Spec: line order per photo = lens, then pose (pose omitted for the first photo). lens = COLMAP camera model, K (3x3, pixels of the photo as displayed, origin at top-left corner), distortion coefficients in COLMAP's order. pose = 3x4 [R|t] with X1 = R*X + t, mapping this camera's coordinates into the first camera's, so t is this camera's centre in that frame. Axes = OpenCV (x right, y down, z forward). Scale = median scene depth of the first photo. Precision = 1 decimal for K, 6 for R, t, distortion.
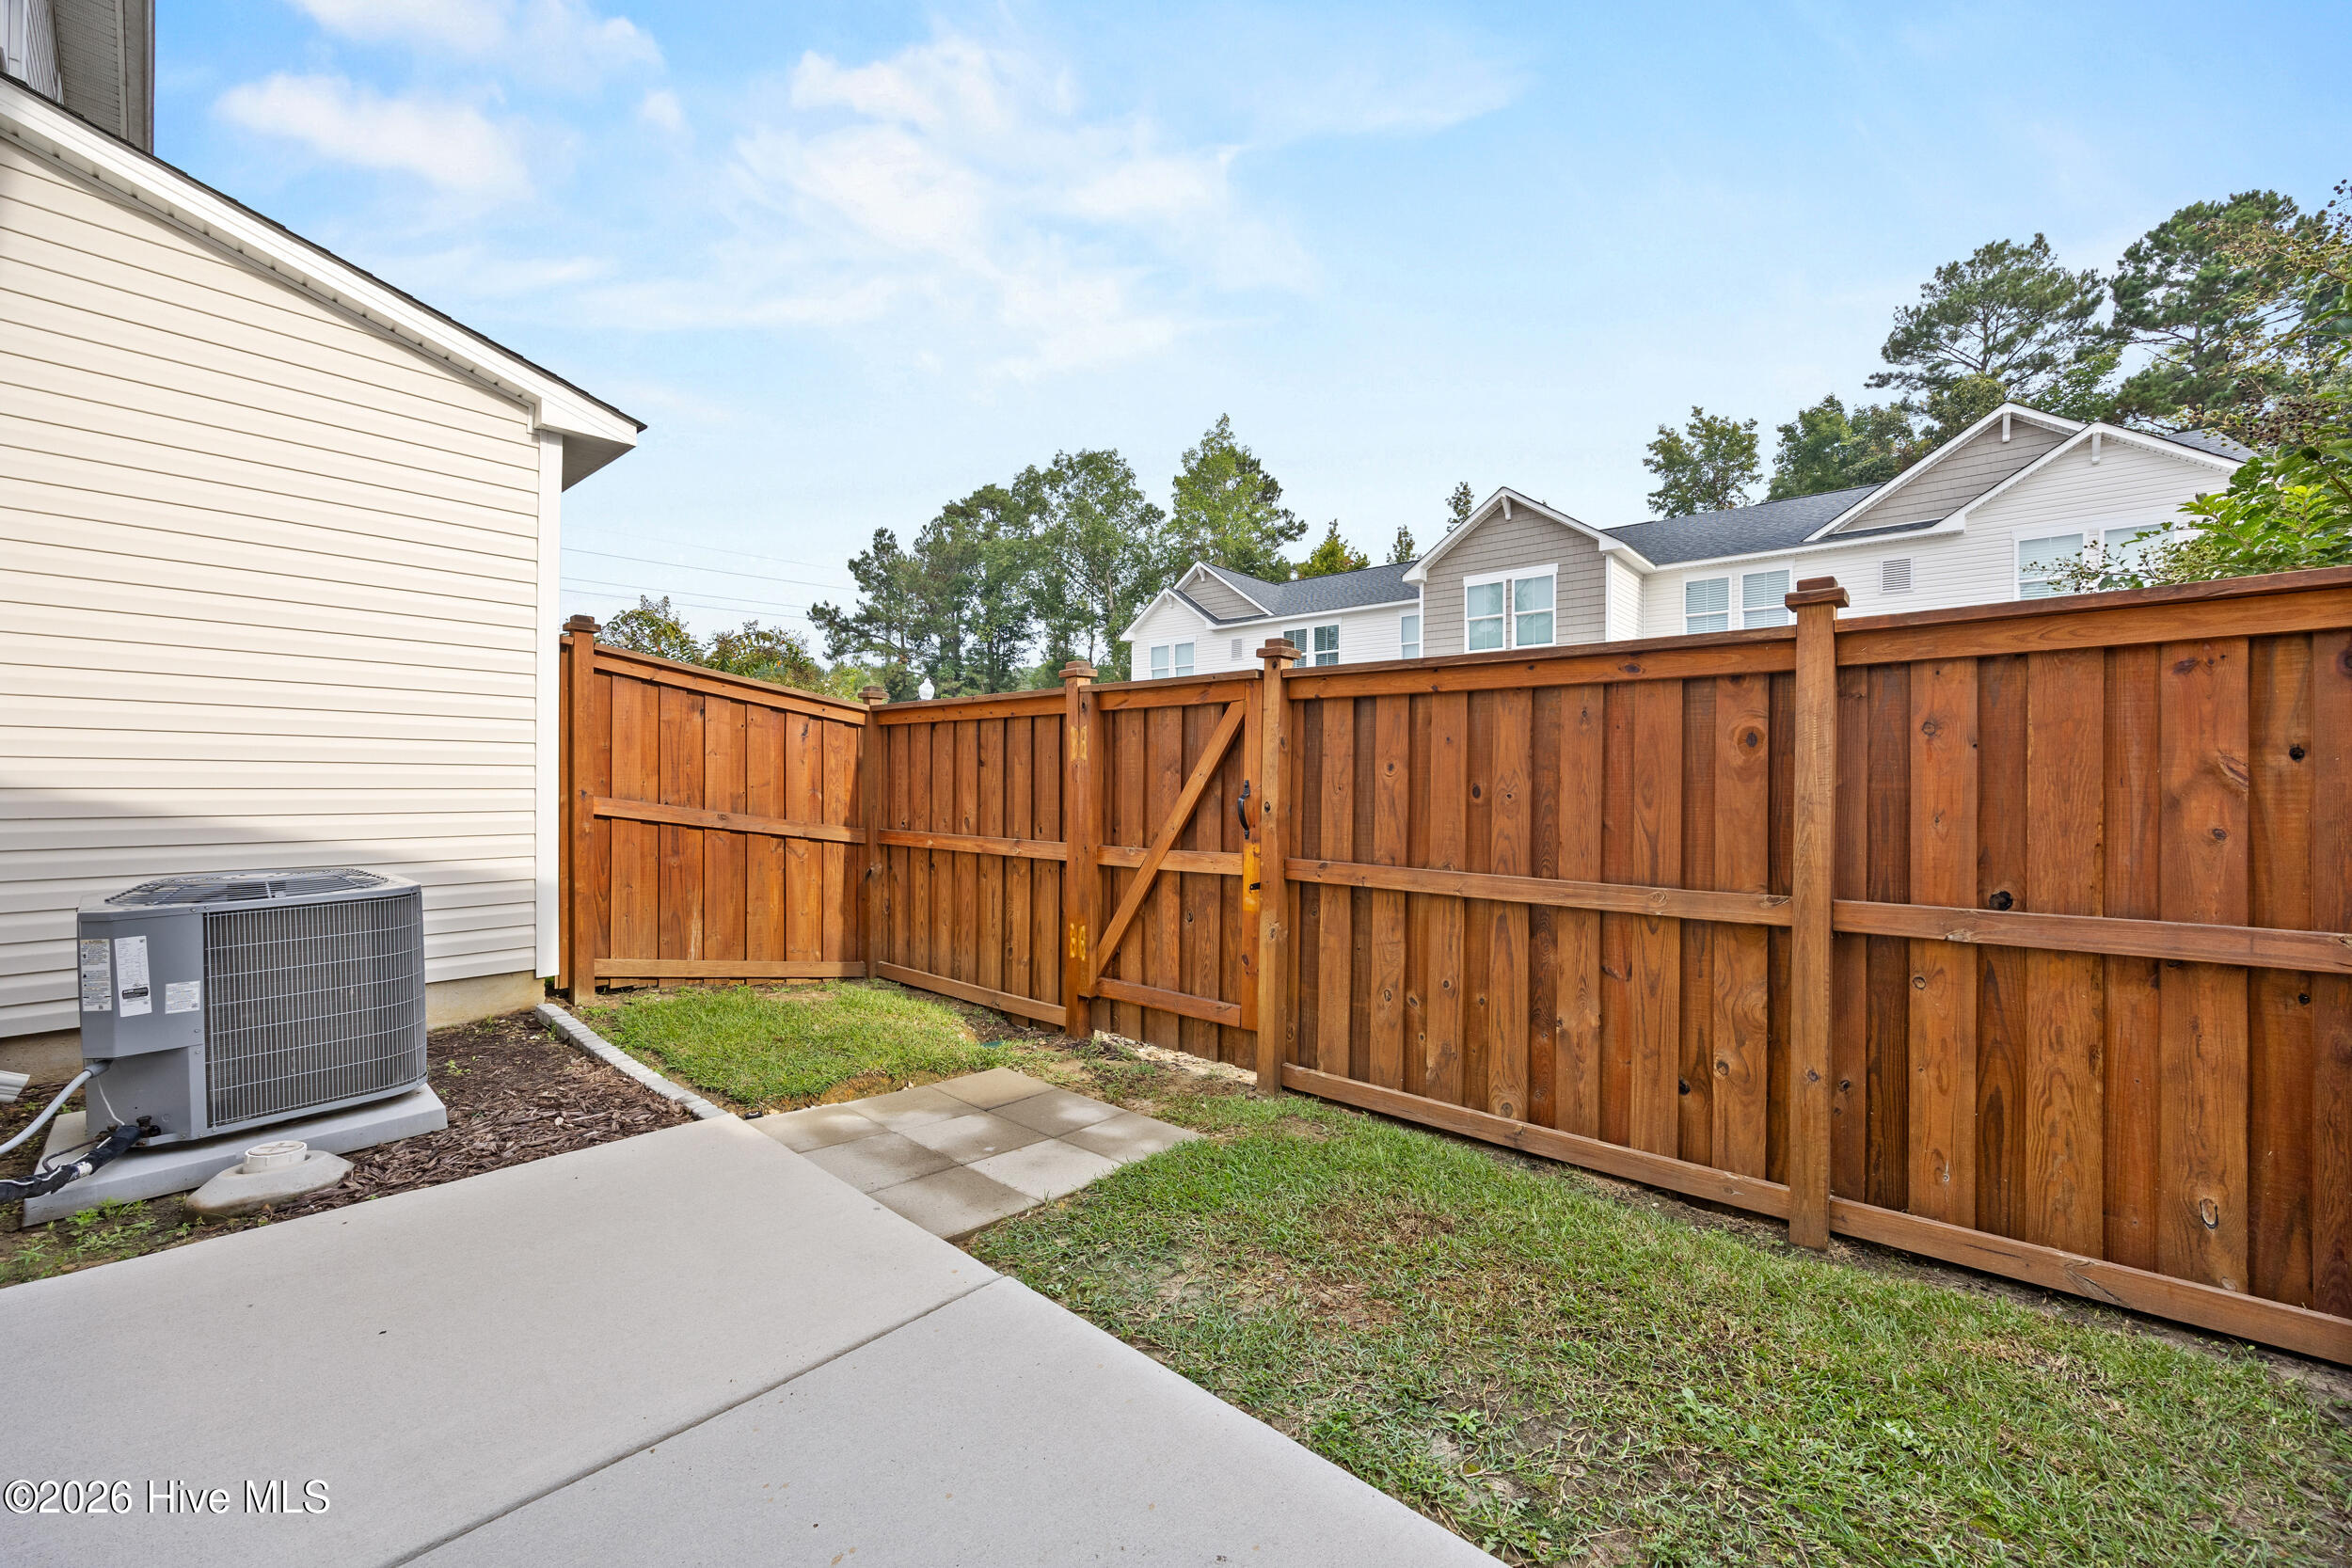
lens RADIAL K [[891.9, 0, 1160.7], [0, 891.9, 798.9], [0, 0, 1]] dist [-0.006405, 0.000379]
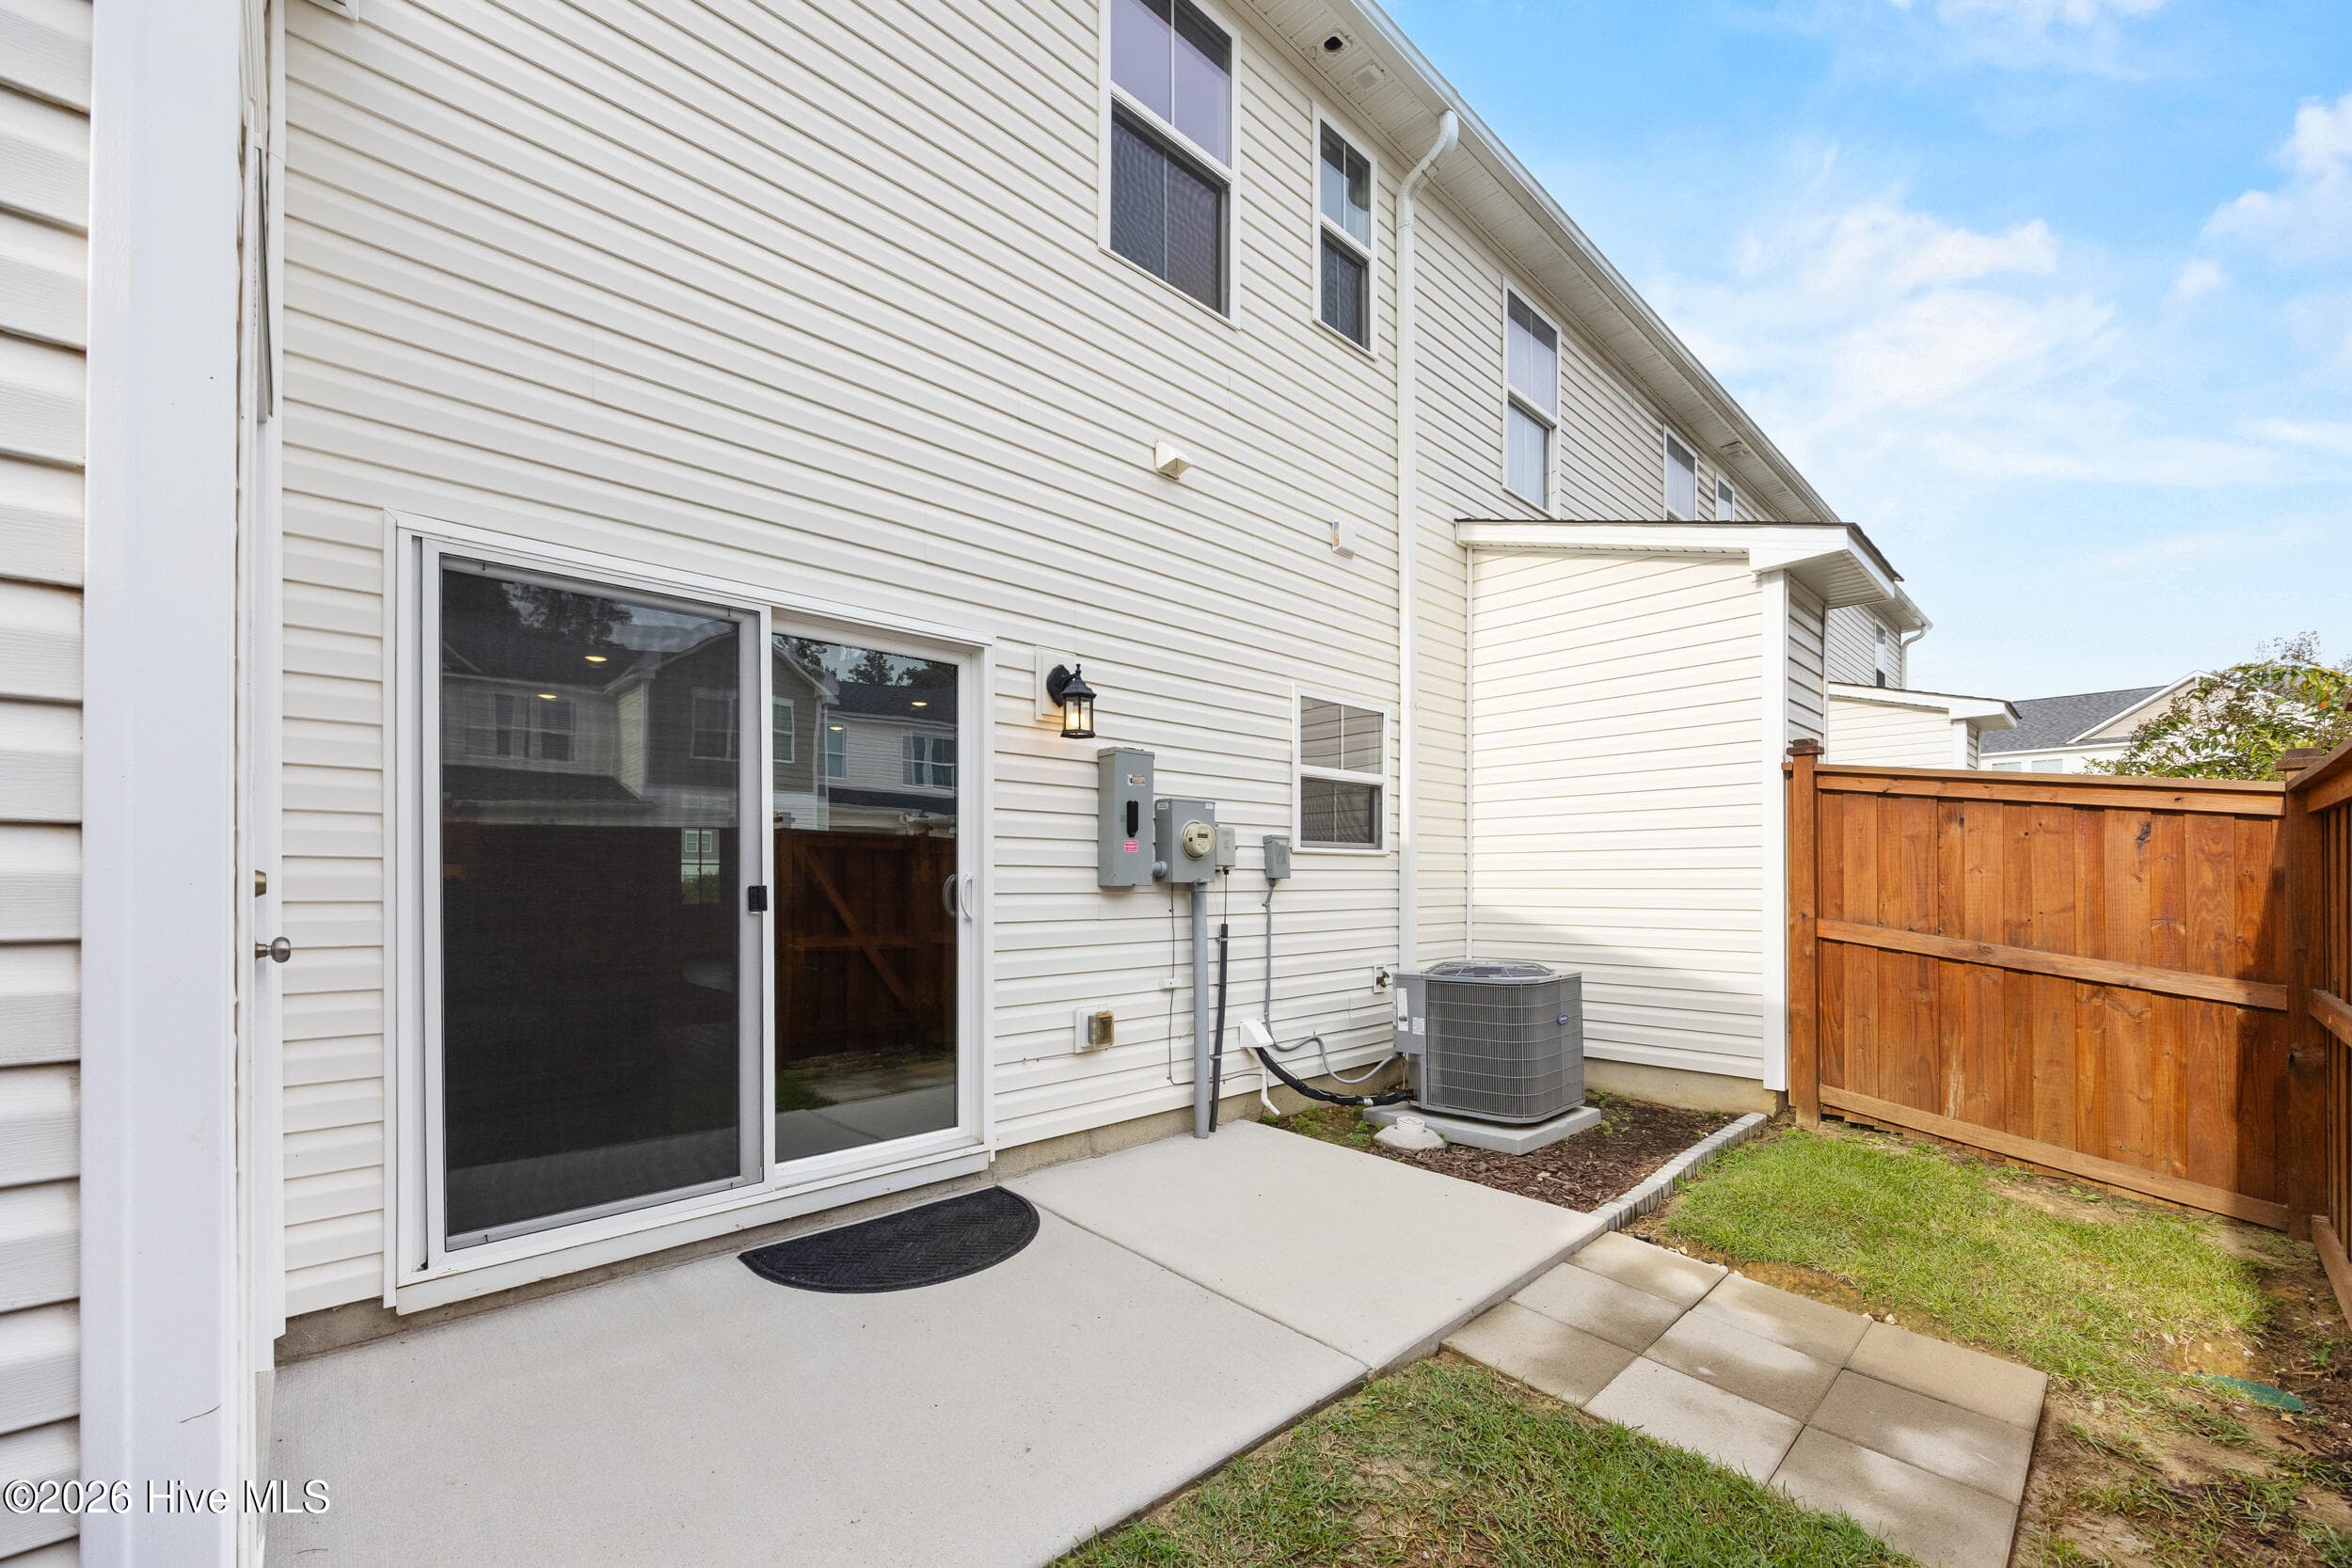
lens RADIAL K [[943.1, 0, 1169.4], [0, 943.1, 874.0], [0, 0, 1]] dist [-0.001788, 0.000904]
pose [[-0.083793, -0.013356, -0.996394, 0.447108], [-0.019196, 0.999746, -0.011786, -0.025352], [0.996298, 0.018139, -0.084028, 0.362420]]
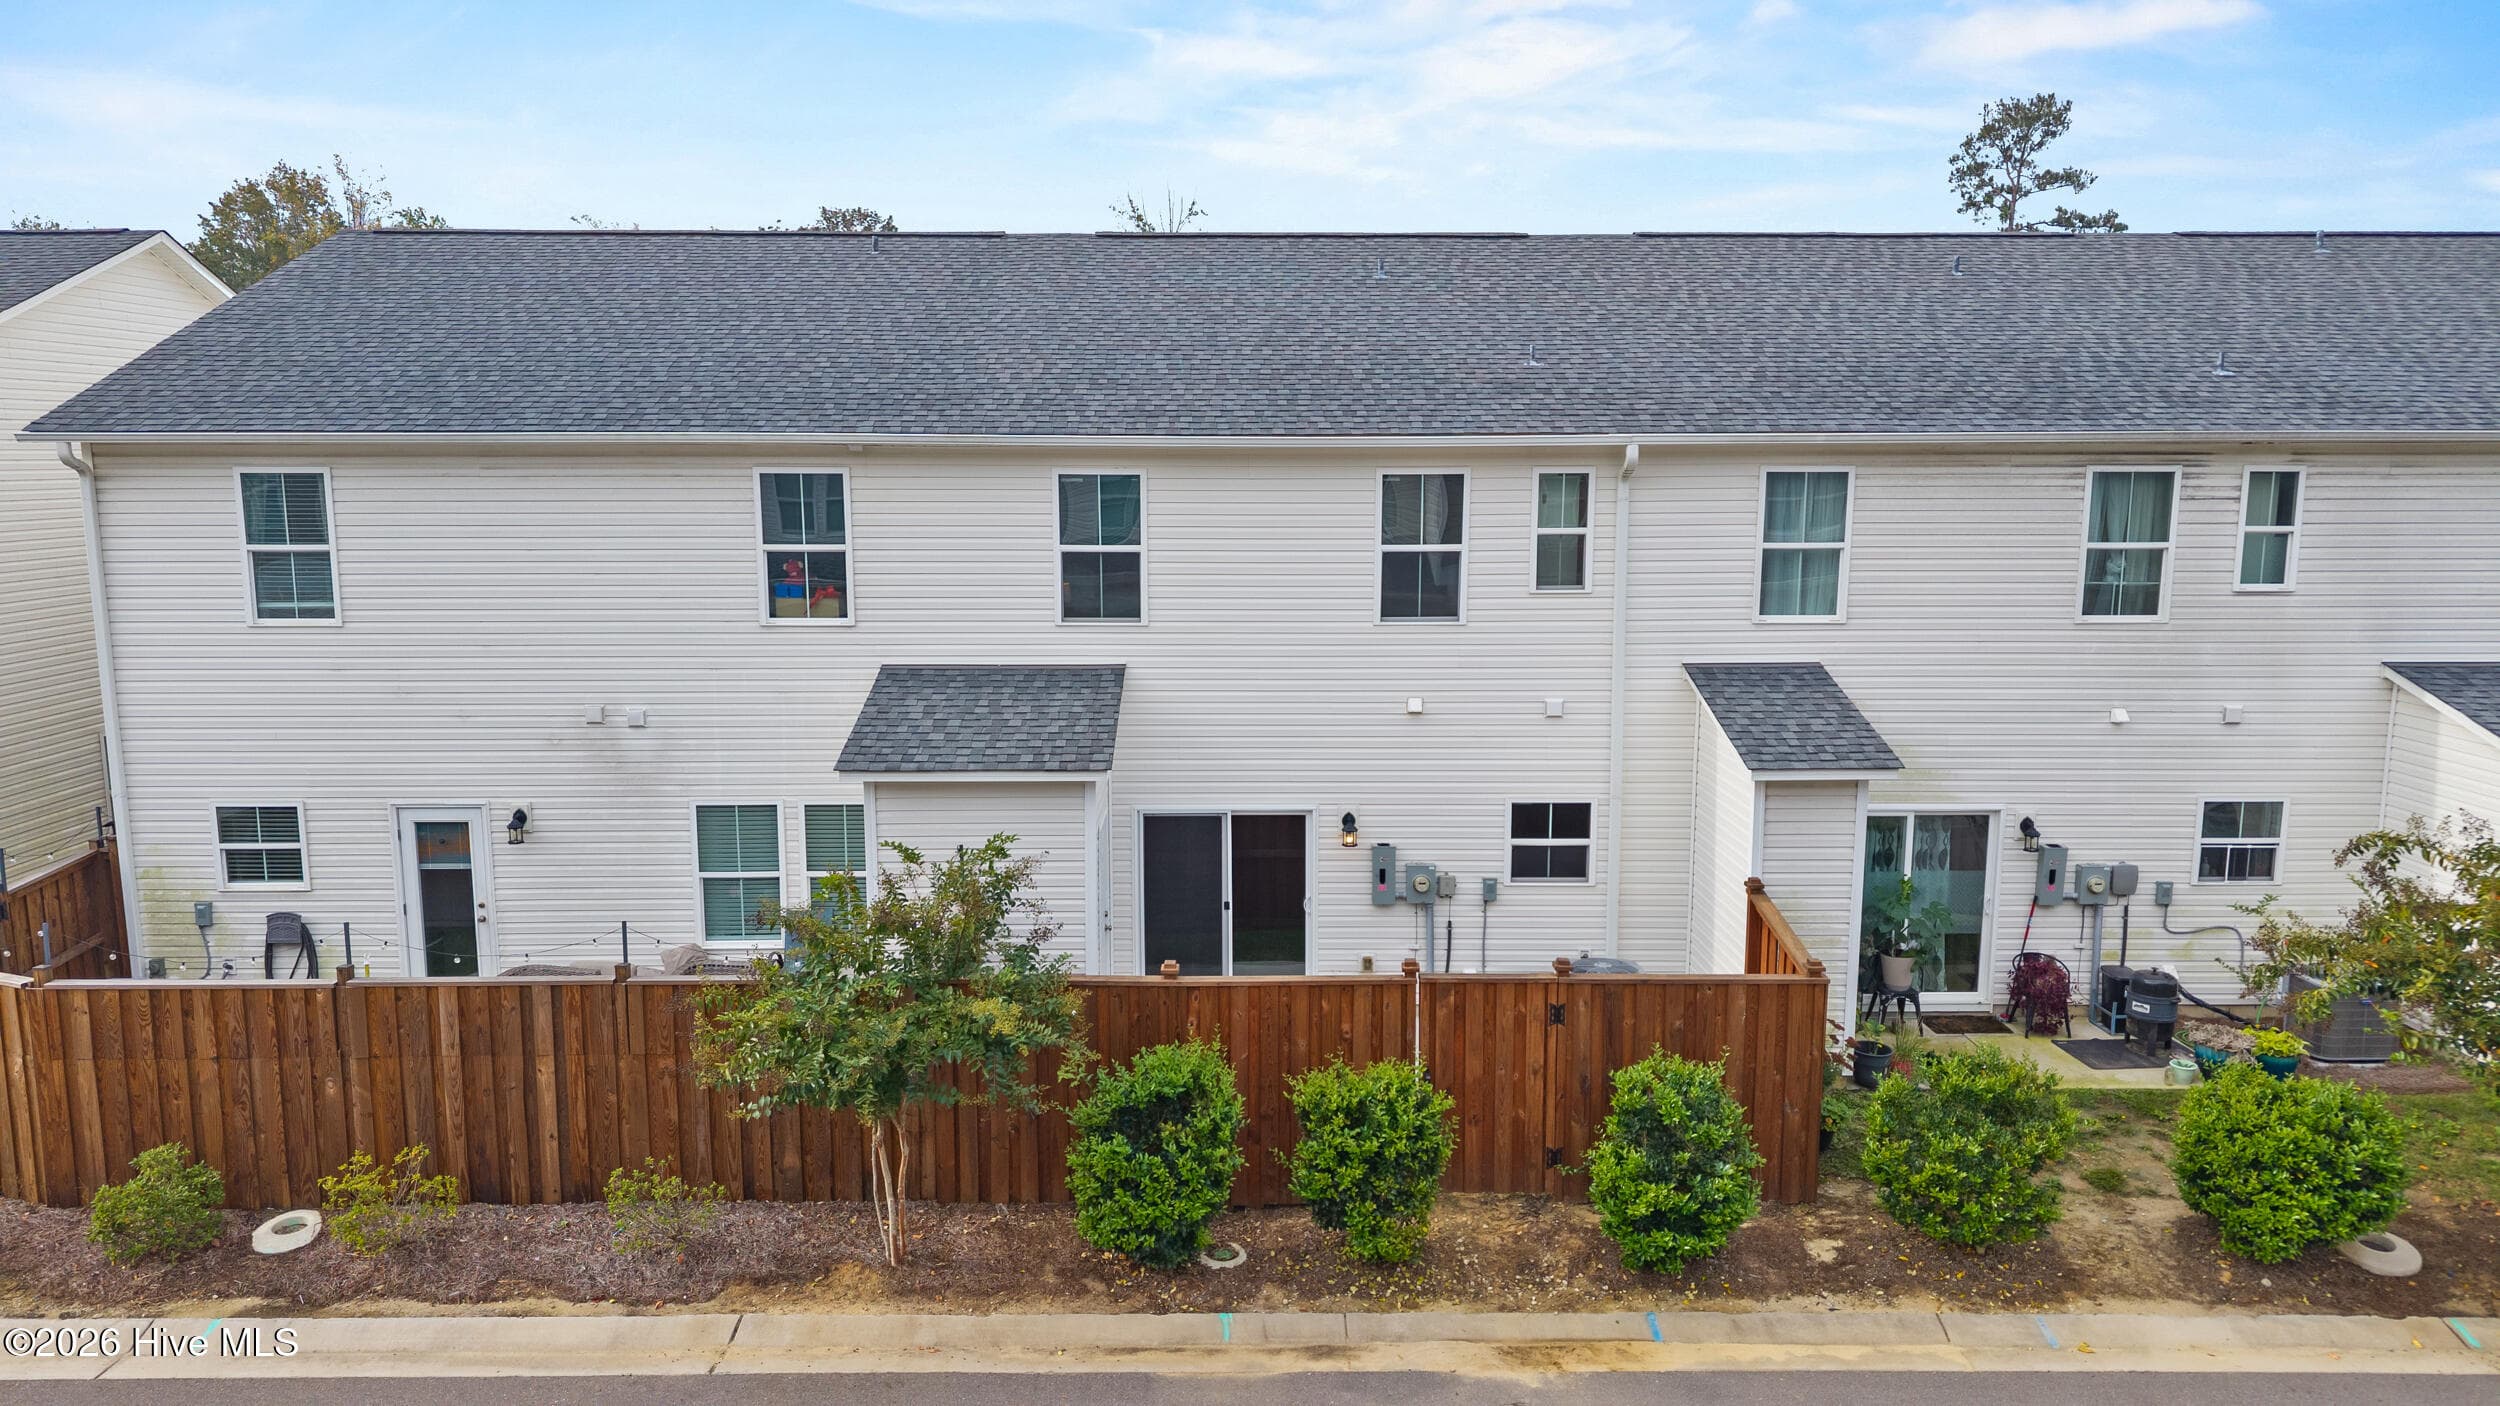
lens RADIAL K [[1679.3, 0, 1236.6], [0, 1679.3, 704.0], [0, 0, 1]] dist [0.022709, -0.022009]
pose [[-0.736748, 0.091191, -0.669989, 2.109179], [-0.018119, 0.987846, 0.154379, -0.964016], [0.675924, 0.125878, -0.726141, 2.521244]]
